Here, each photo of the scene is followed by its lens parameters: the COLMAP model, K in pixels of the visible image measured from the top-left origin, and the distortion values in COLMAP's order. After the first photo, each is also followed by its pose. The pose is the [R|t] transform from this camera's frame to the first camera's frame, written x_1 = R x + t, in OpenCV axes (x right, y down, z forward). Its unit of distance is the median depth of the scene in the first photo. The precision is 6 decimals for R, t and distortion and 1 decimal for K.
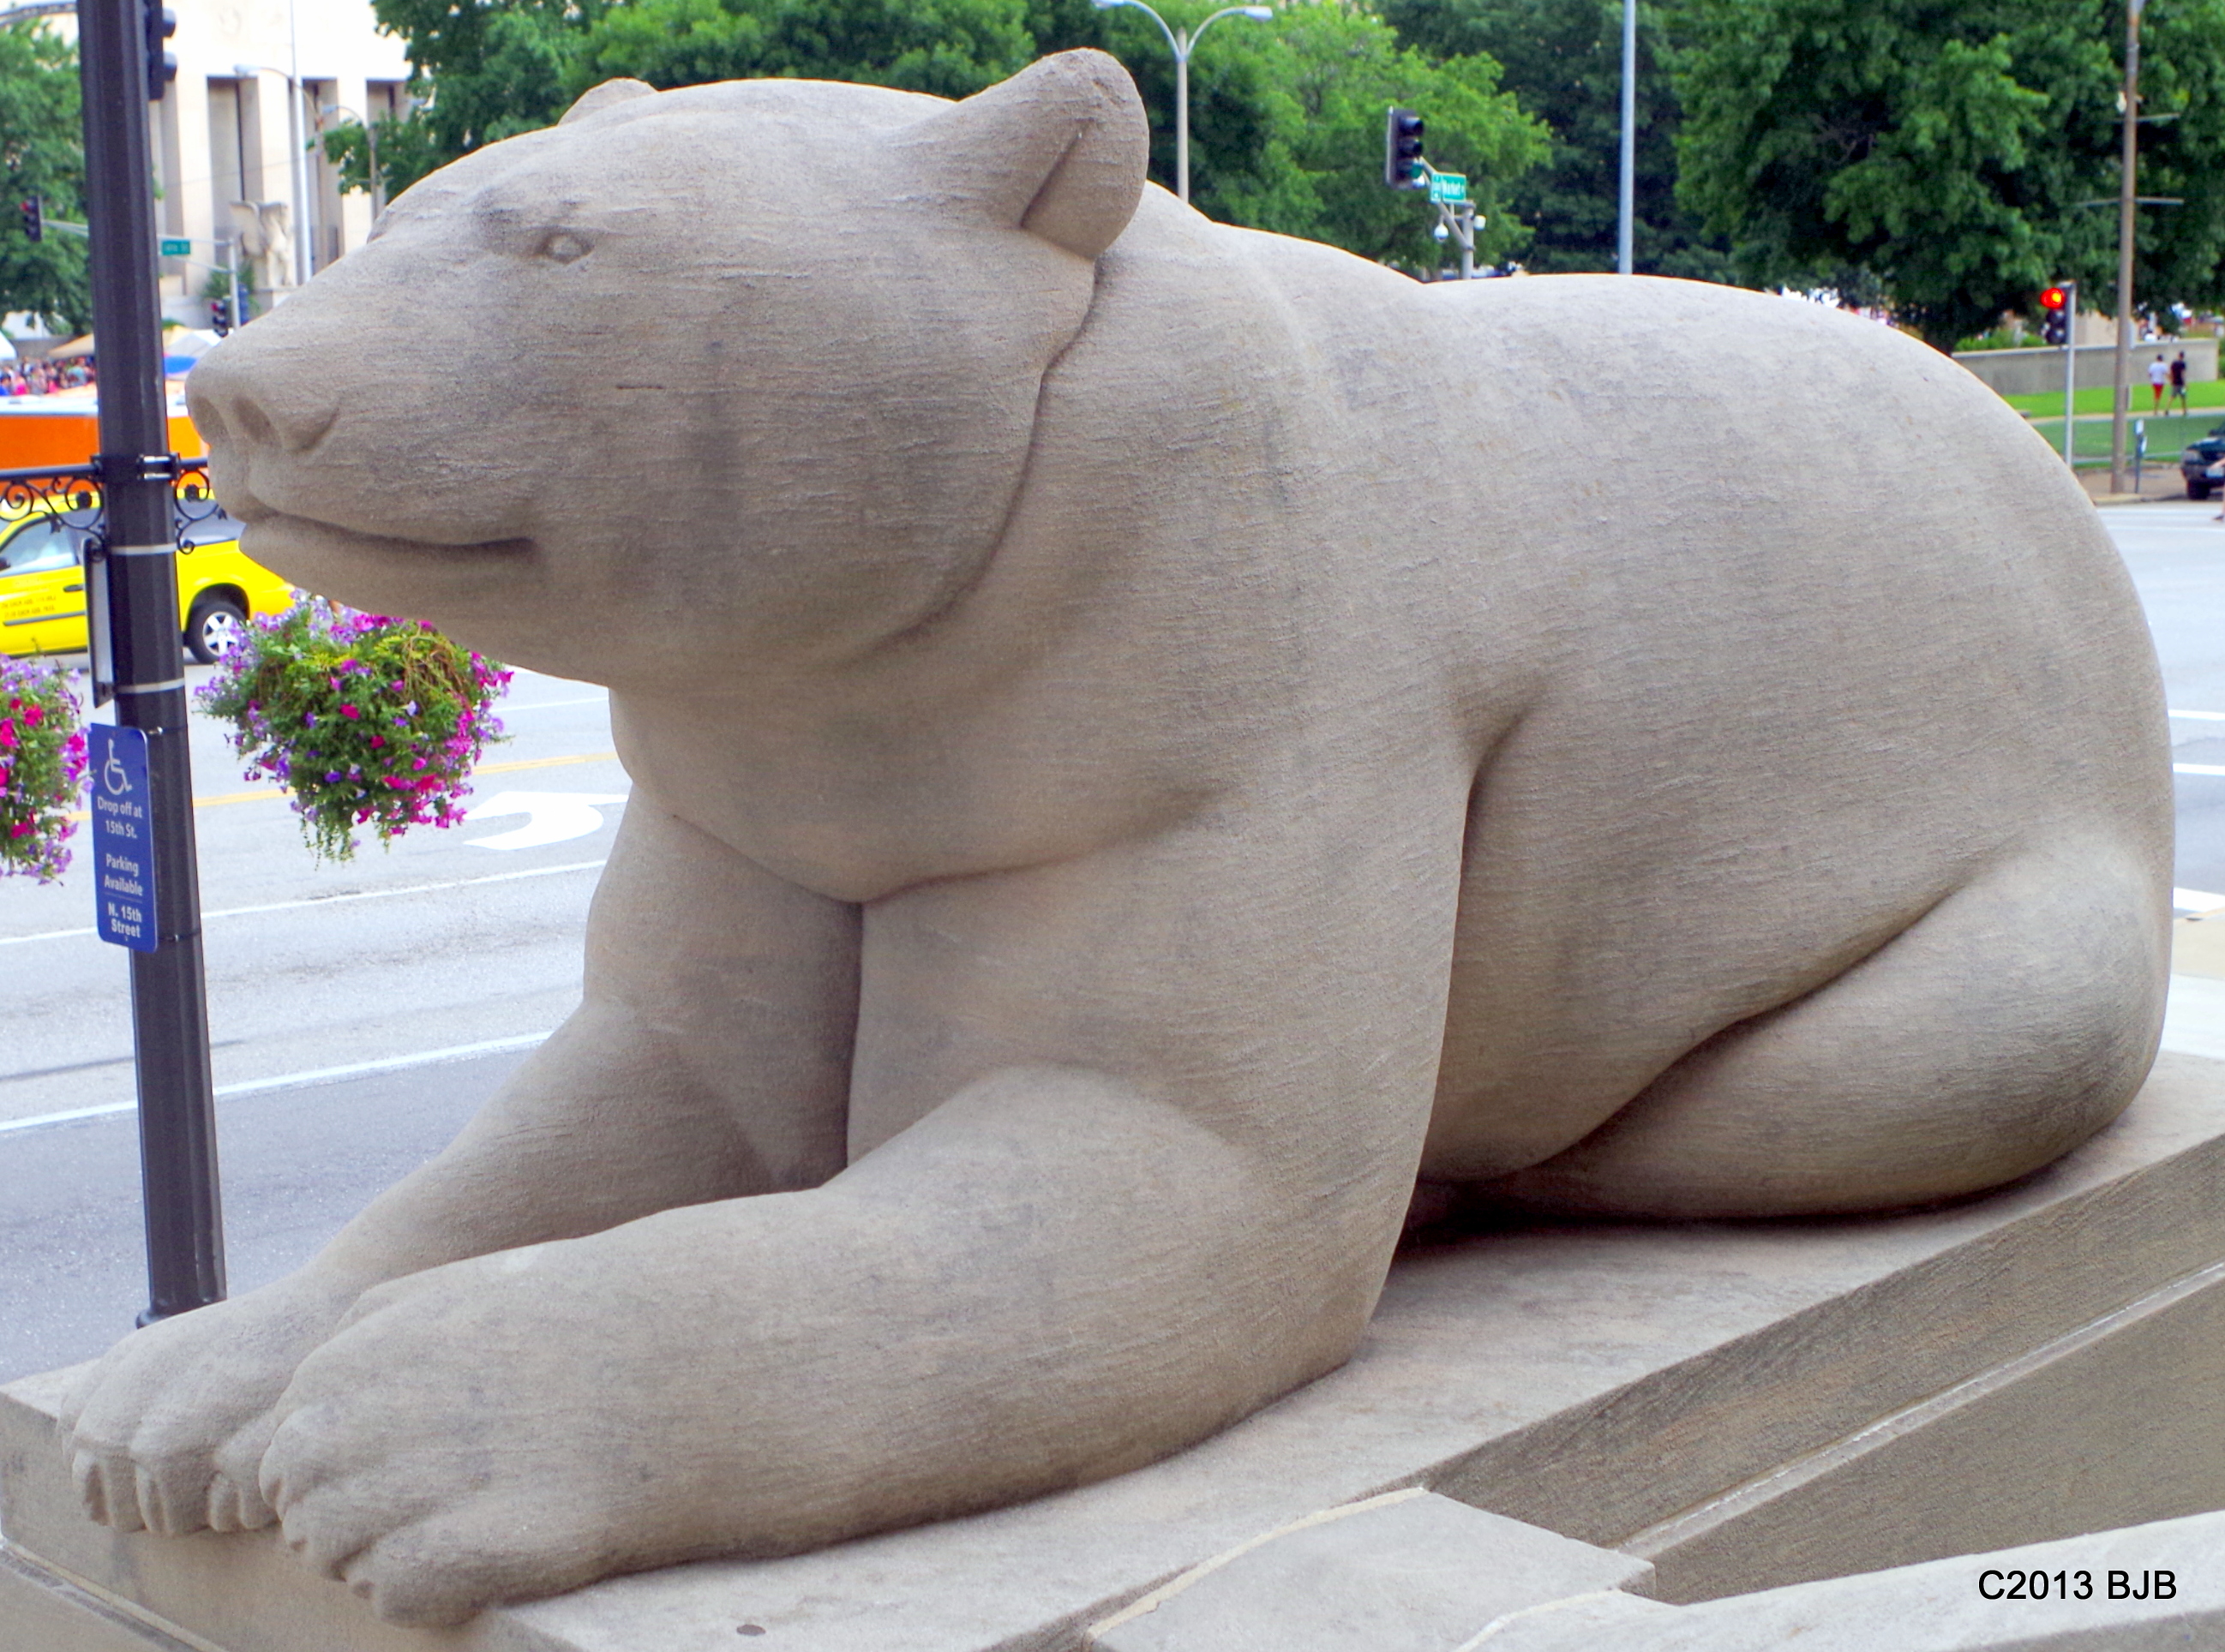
lens RADIAL K [[3024.5, 0, 1117.6], [0, 3024.5, 838.7], [0, 0, 1]] dist [0.012605, 0.000000]
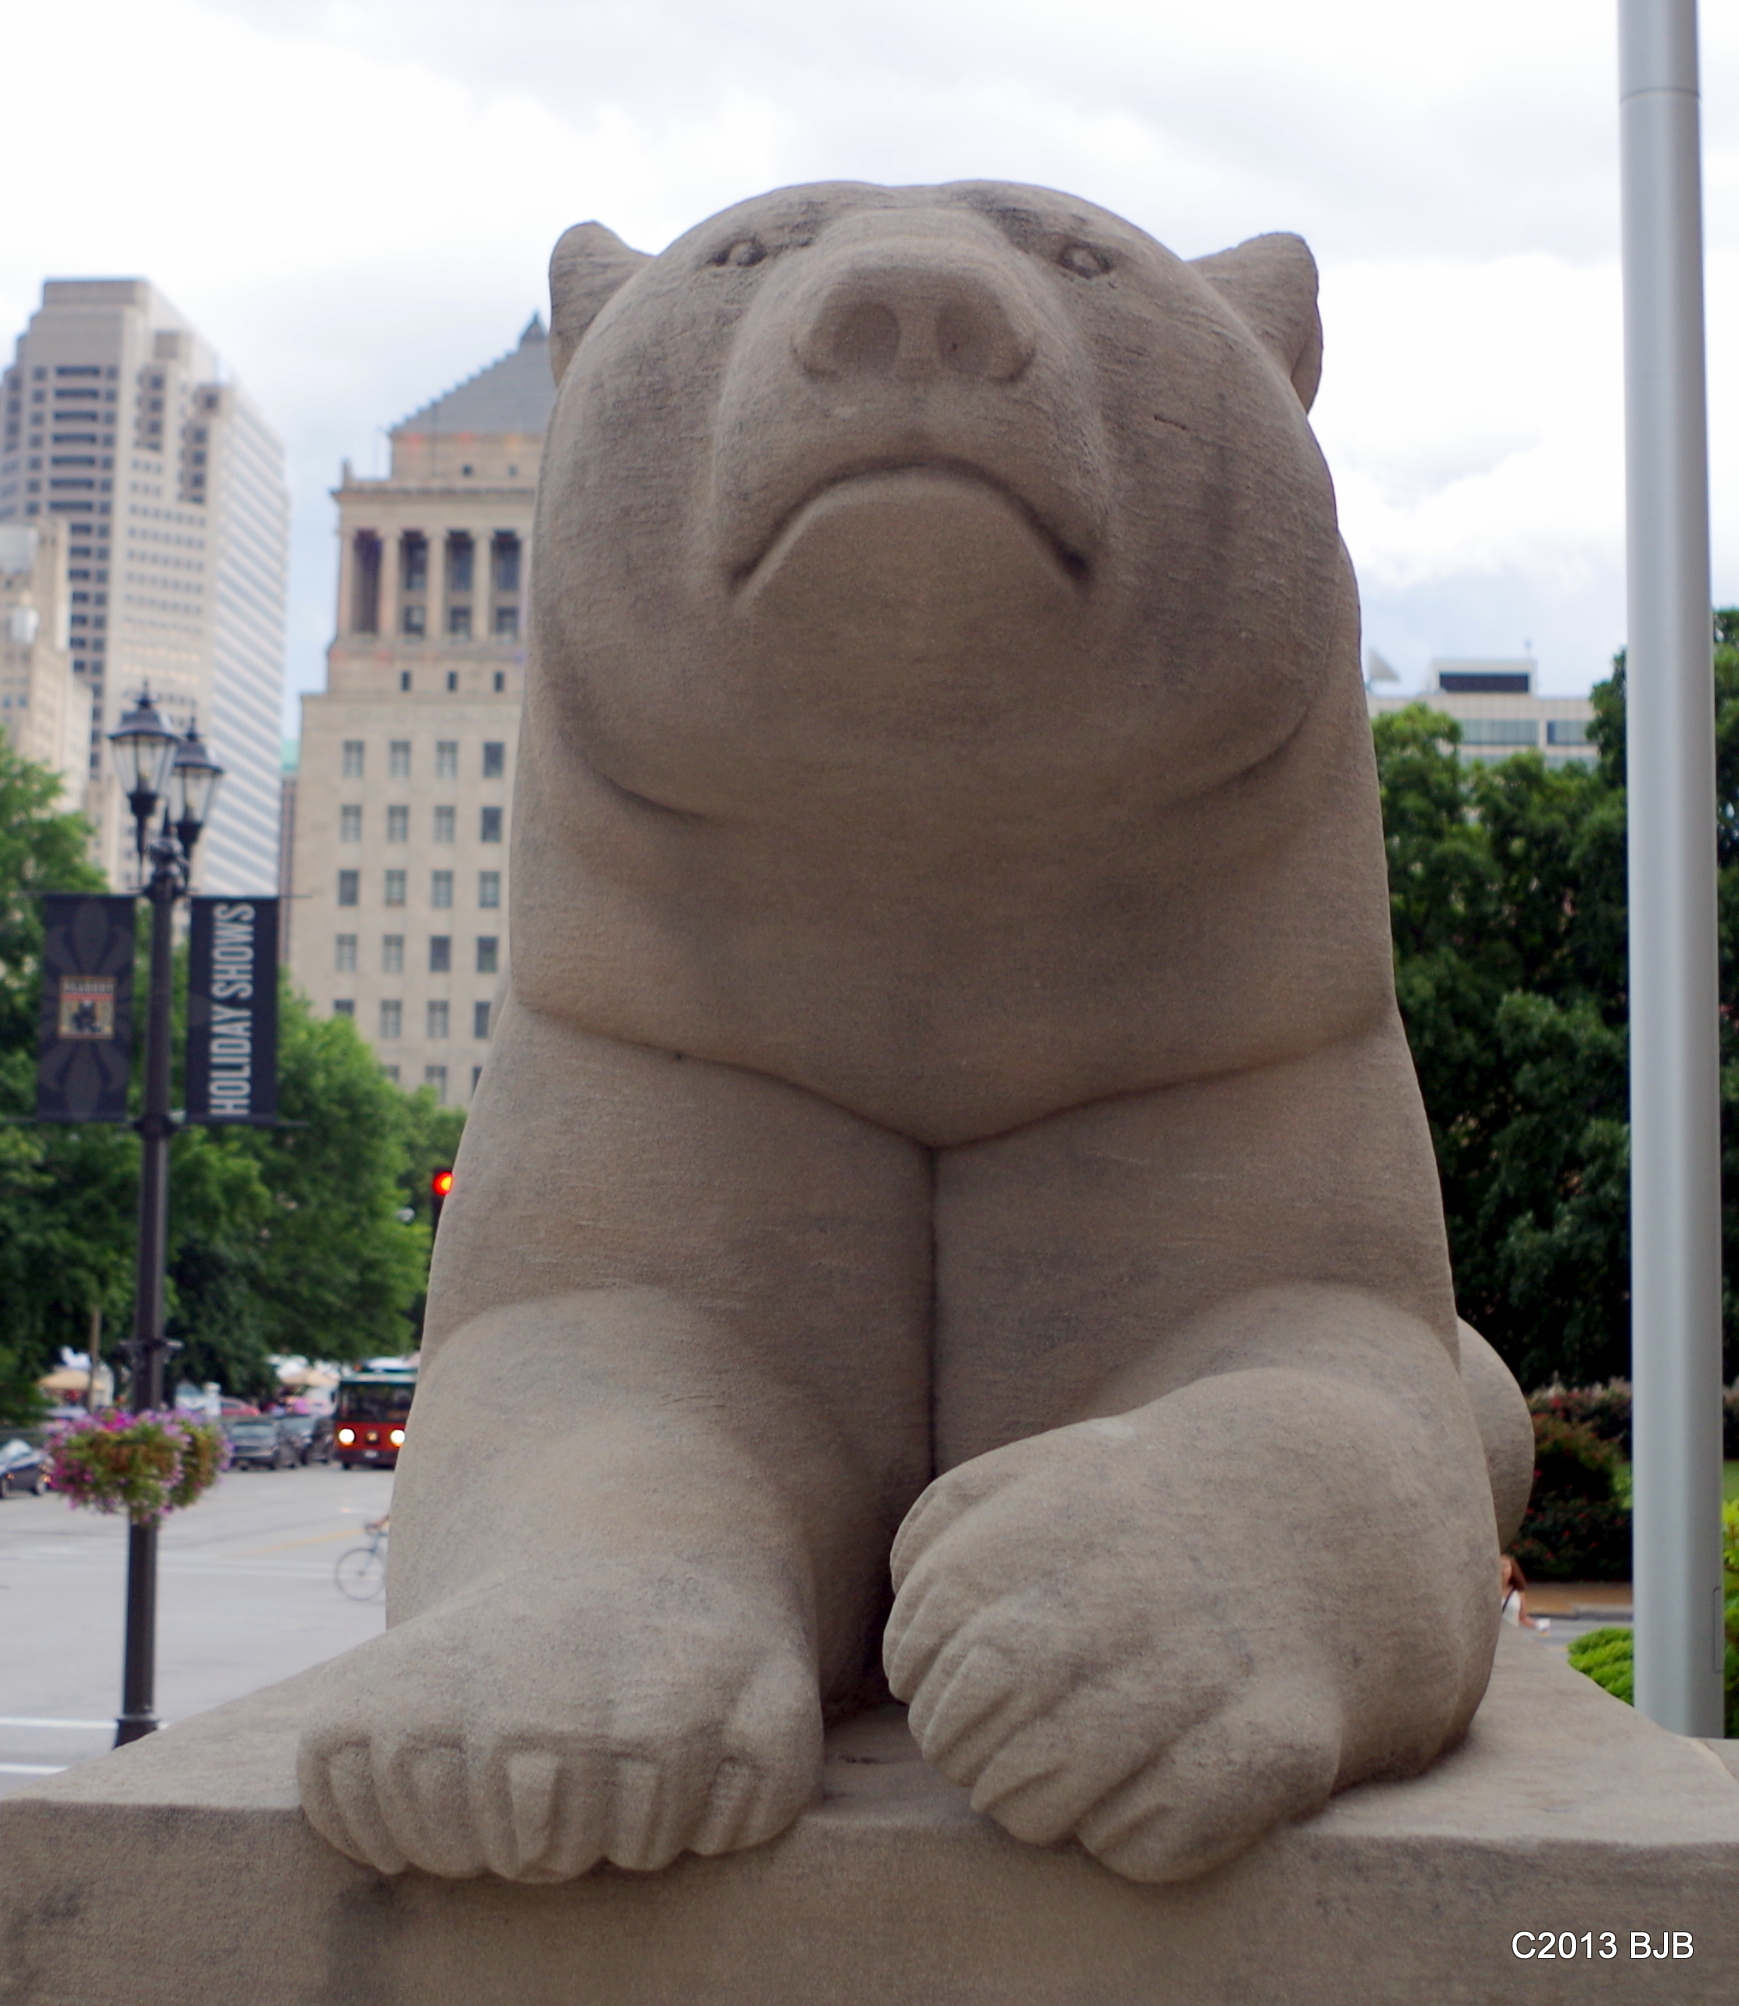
lens RADIAL K [[3049.0, 0, 865.7], [0, 3049.0, 992.2], [0, 0, 1]] dist [-0.027031, 0.000000]
pose [[0.790950, 0.082544, 0.606288, -0.753658], [0.078709, 0.968902, -0.234594, 0.214365], [-0.606798, 0.233272, 0.759856, 0.414280]]
